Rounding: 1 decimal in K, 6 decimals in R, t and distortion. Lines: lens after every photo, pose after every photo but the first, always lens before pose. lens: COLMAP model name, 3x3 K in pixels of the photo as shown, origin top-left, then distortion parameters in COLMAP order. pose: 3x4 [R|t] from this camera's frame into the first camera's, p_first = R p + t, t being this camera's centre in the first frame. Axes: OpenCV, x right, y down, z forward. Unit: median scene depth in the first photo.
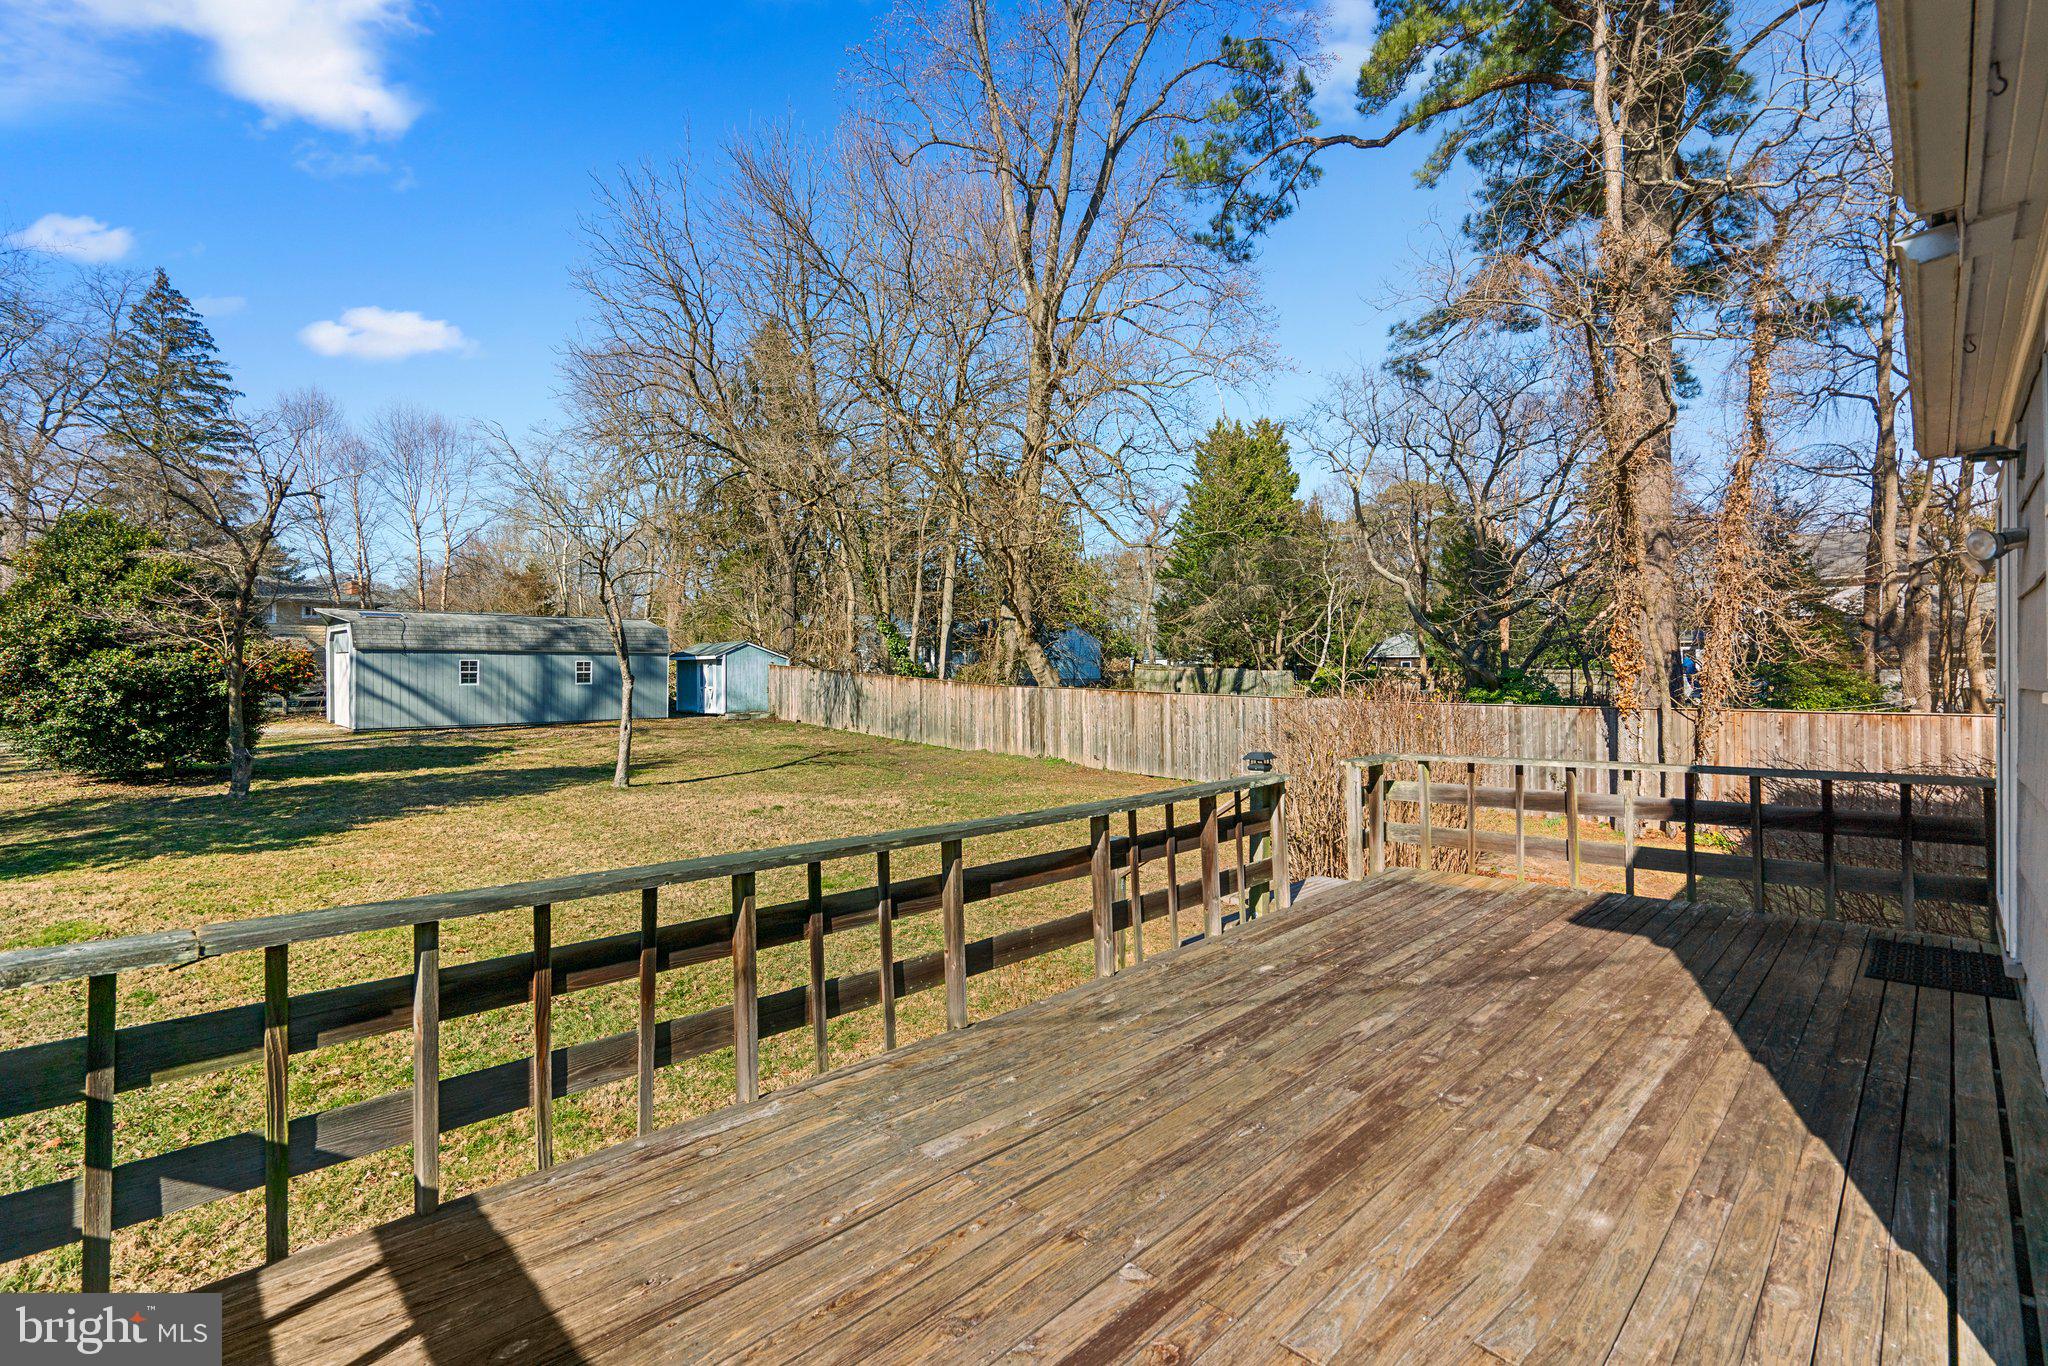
lens RADIAL K [[928.7, 0, 1018.3], [0, 928.7, 684.9], [0, 0, 1]] dist [-0.000599, 0.000715]
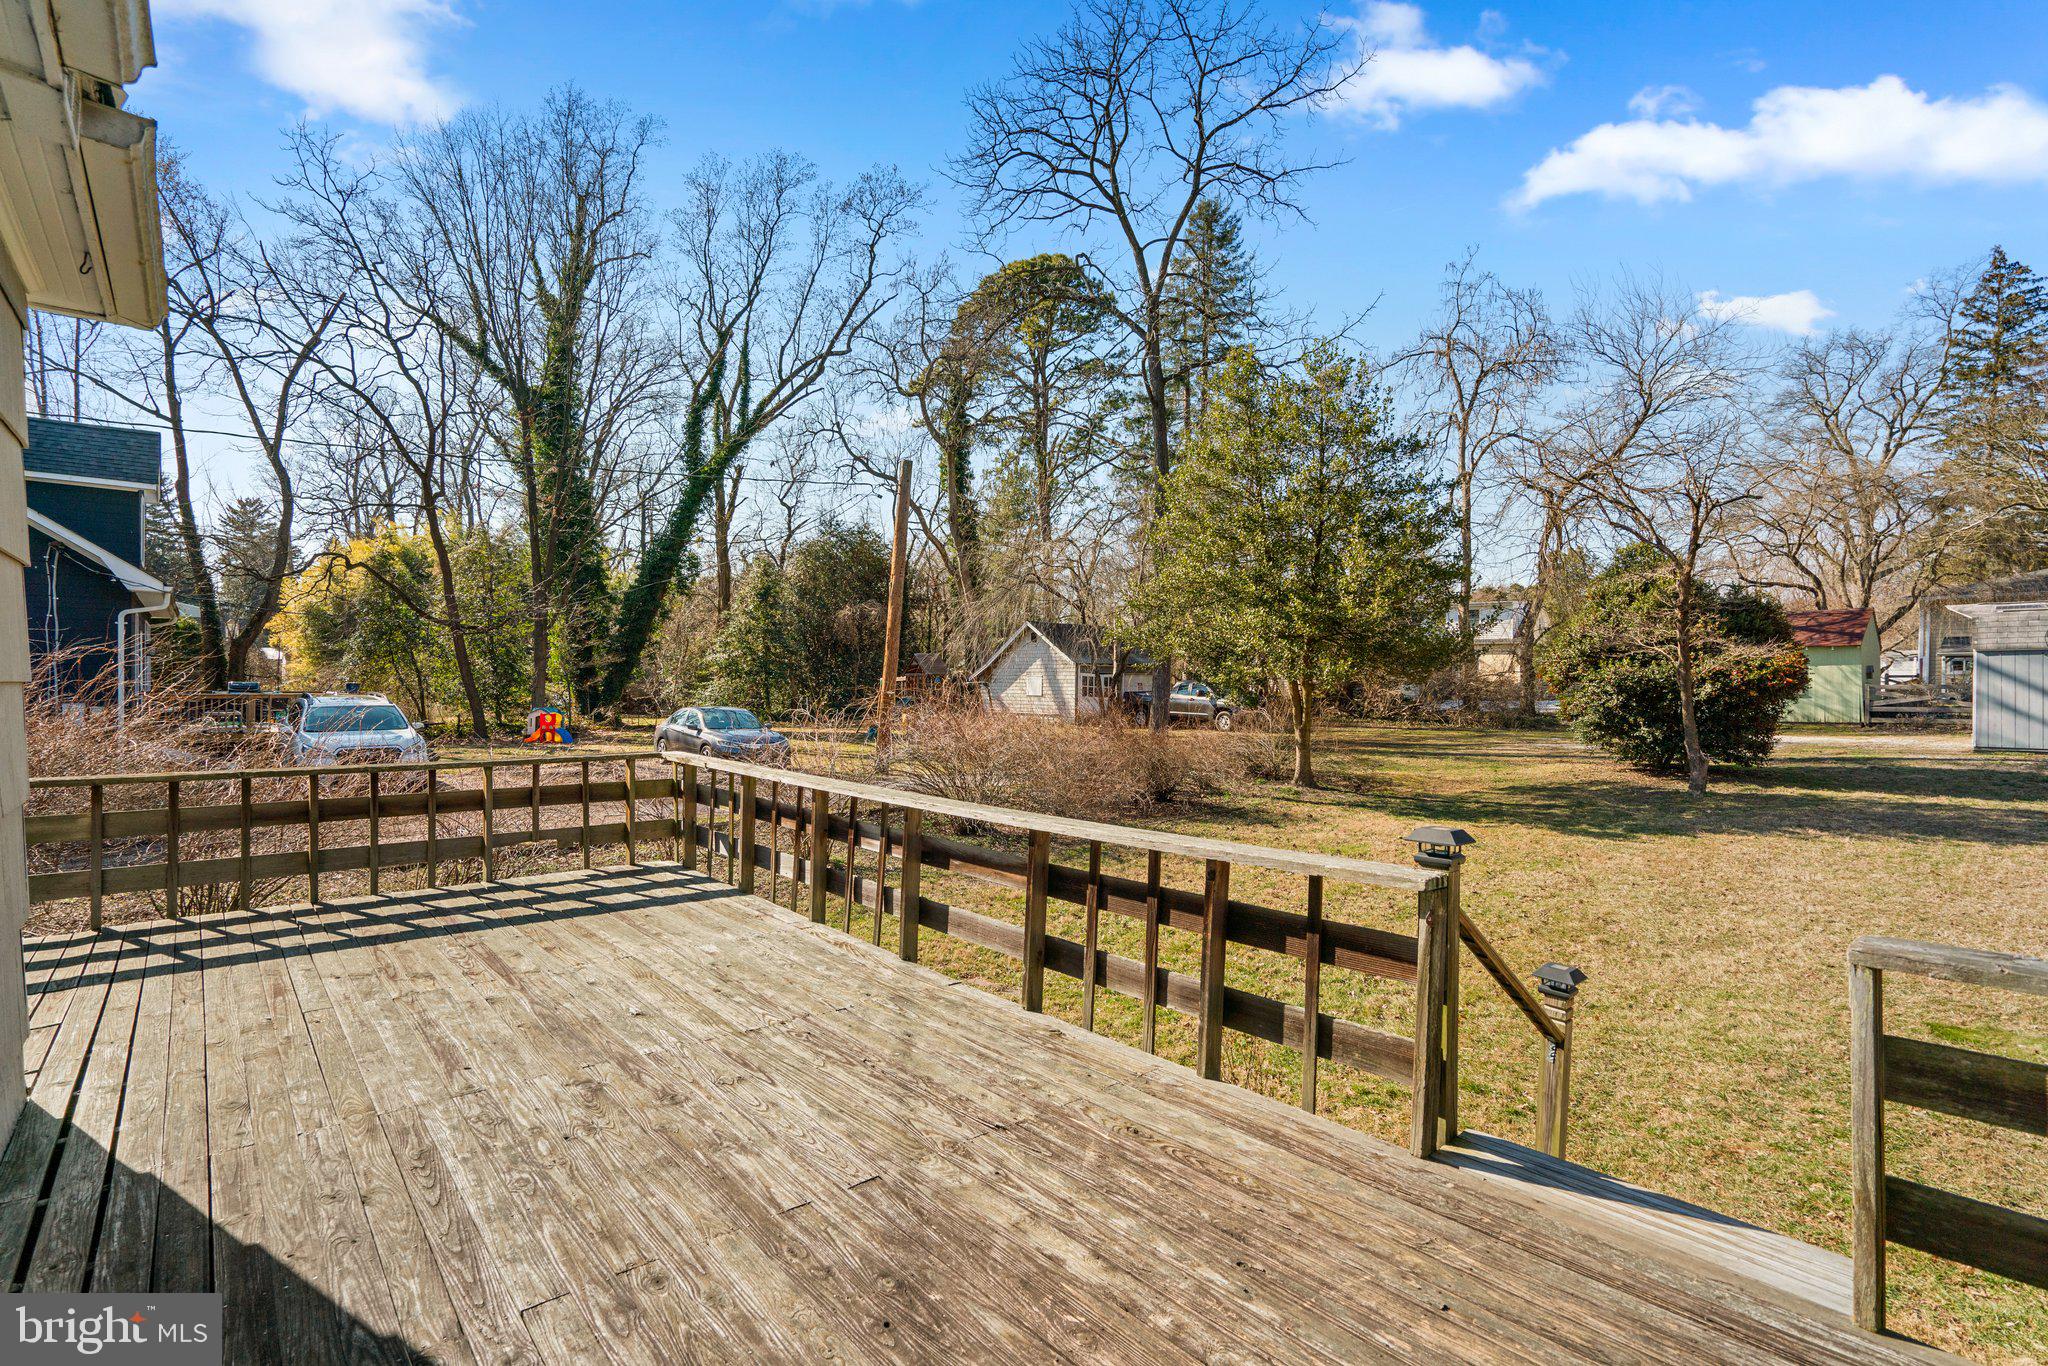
lens RADIAL K [[942.2, 0, 1019.6], [0, 942.2, 690.4], [0, 0, 1]] dist [-0.000853, 0.000420]
pose [[-0.070077, 0.011713, -0.997473, 0.187811], [-0.016047, 0.999788, 0.012867, -0.000613], [0.997413, 0.016908, -0.069874, 0.198323]]
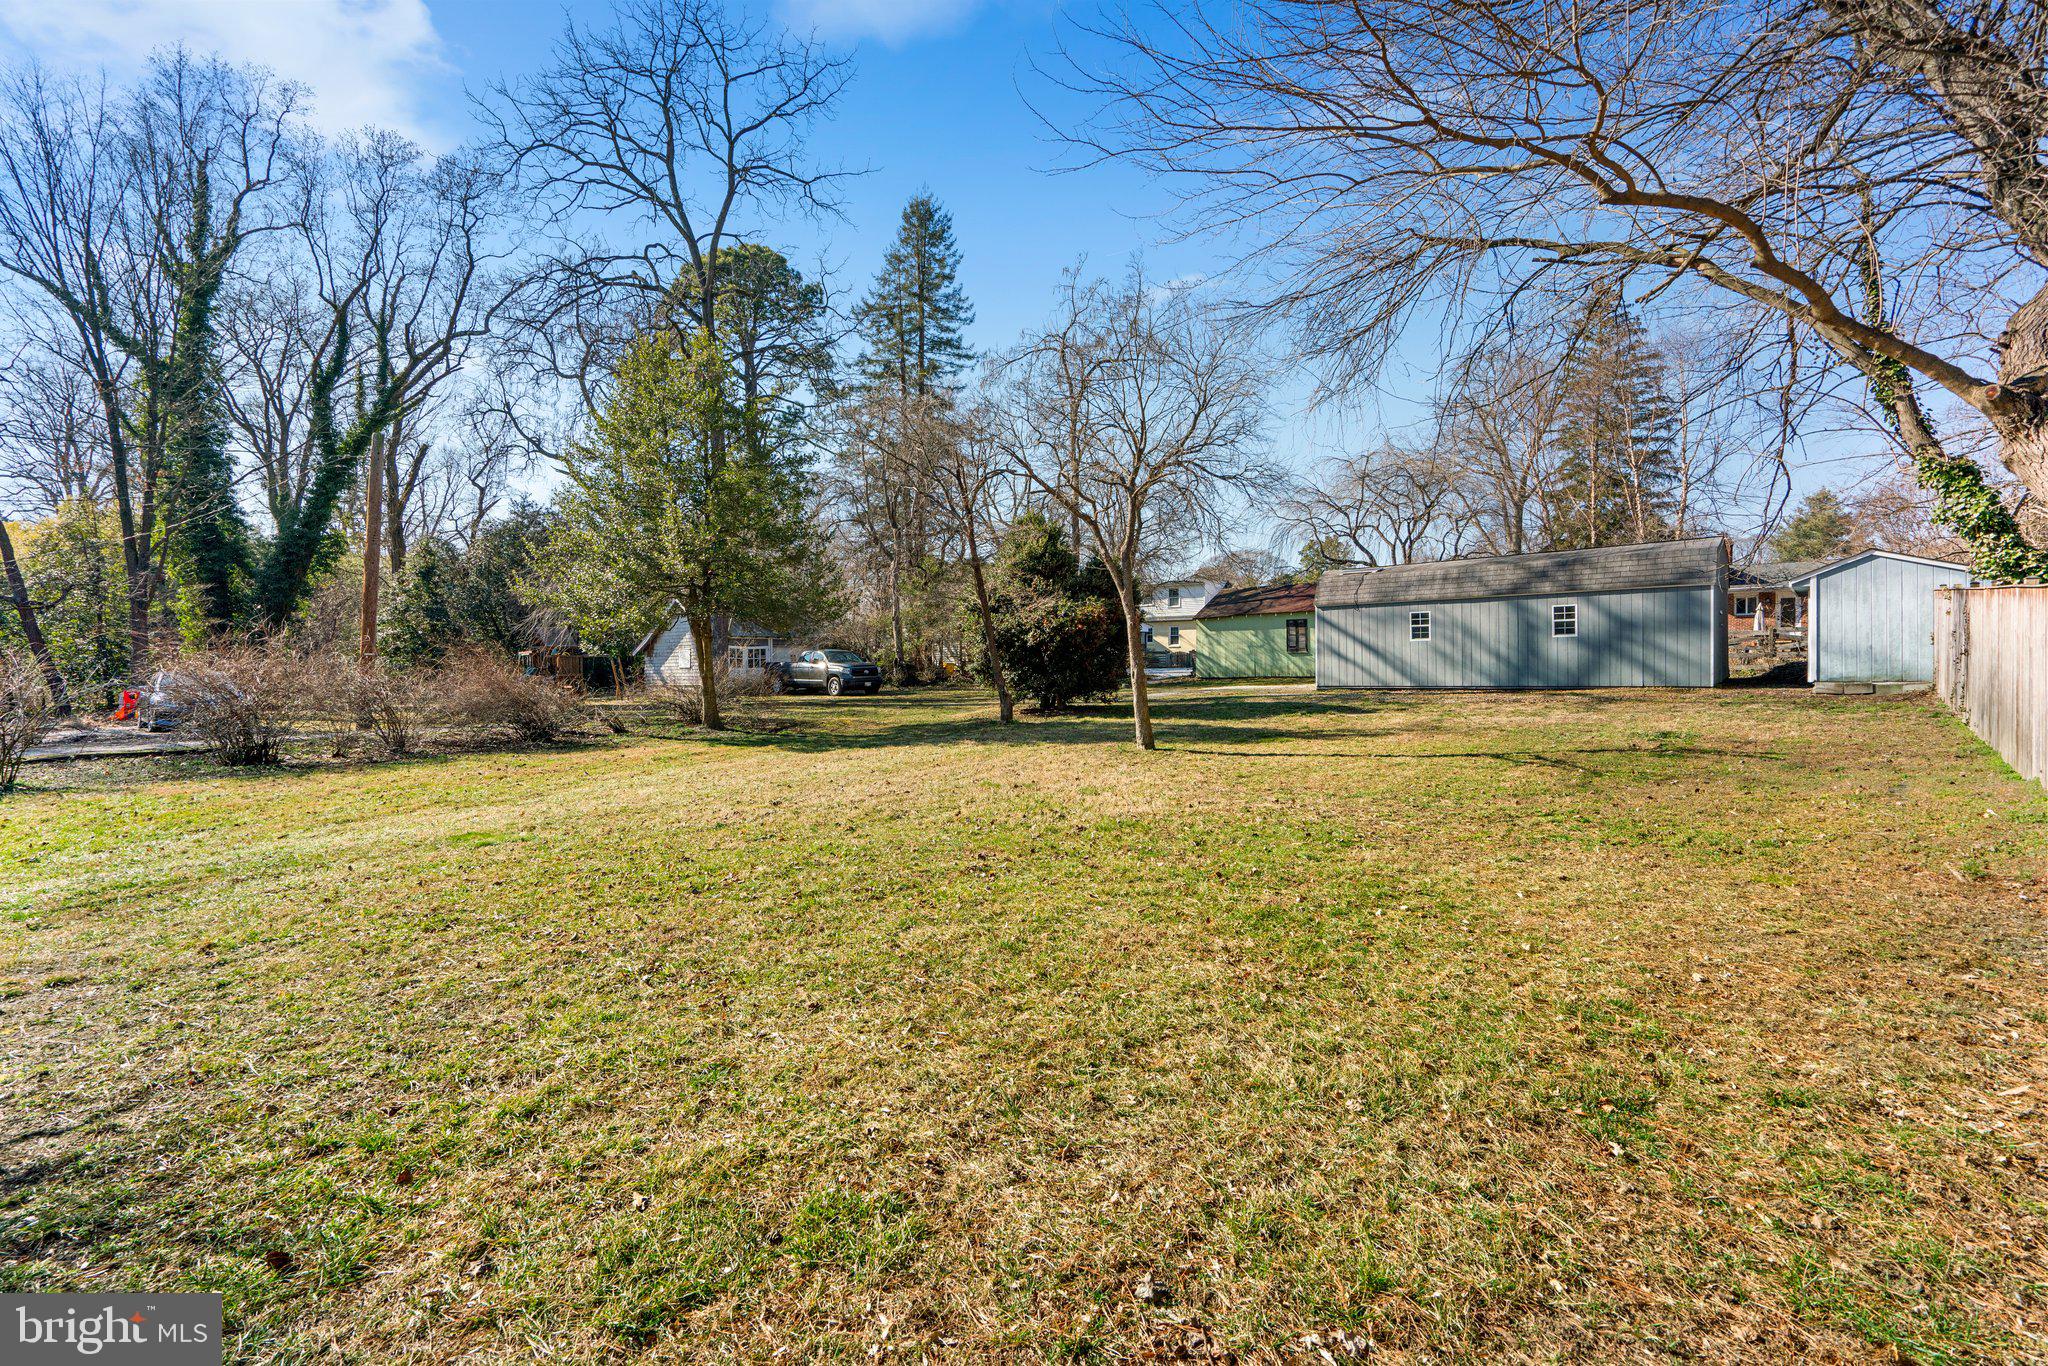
lens RADIAL K [[923.0, 0, 1015.1], [0, 923.0, 702.8], [0, 0, 1]] dist [-0.002836, 0.000576]
pose [[0.059778, 0.035706, -0.997573, 0.267912], [-0.002377, 0.999362, 0.035628, 0.030231], [0.998209, 0.000242, 0.059824, 0.601074]]
